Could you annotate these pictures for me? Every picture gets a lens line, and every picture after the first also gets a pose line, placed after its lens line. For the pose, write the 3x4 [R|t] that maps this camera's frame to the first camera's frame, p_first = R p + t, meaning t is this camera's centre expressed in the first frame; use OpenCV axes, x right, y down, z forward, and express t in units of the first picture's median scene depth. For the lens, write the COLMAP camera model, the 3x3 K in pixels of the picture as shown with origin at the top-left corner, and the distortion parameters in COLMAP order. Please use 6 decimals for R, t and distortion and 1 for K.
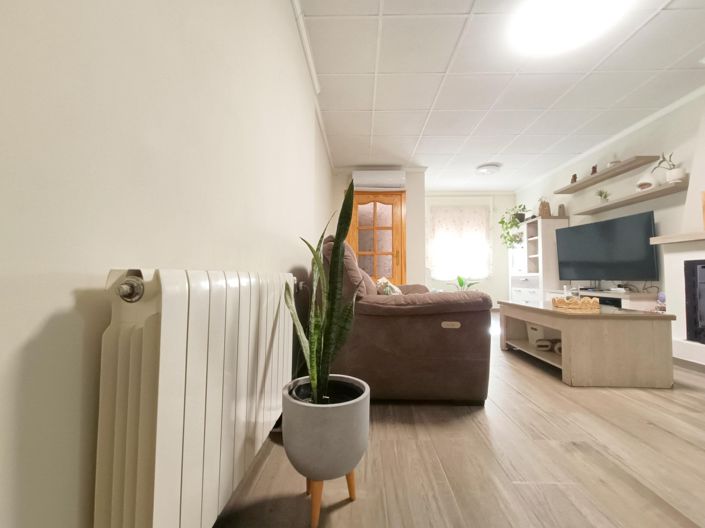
lens RADIAL K [[319.3, 0, 356.3], [0, 319.3, 264.6], [0, 0, 1]] dist [0.001564, 0.000259]
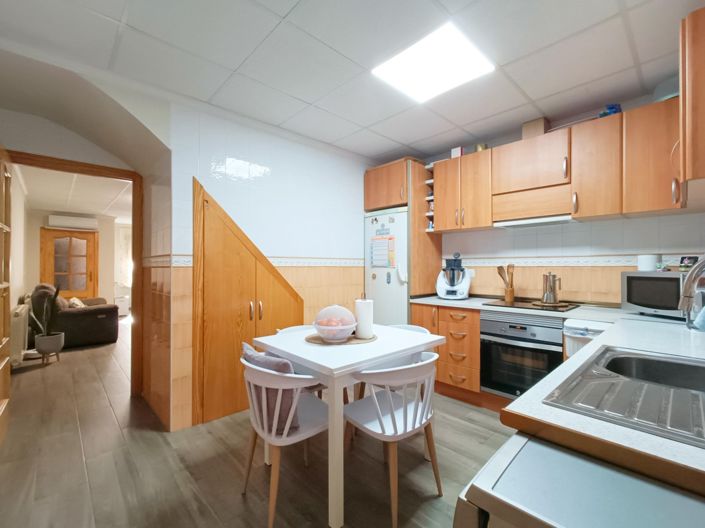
lens RADIAL K [[319.3, 0, 356.3], [0, 319.3, 264.6], [0, 0, 1]] dist [0.001564, 0.000259]
pose [[0.711629, 0.002745, 0.702550, -0.035916], [-0.022241, 0.999579, 0.018623, -0.131041], [-0.702203, -0.028878, 0.711391, -0.903181]]
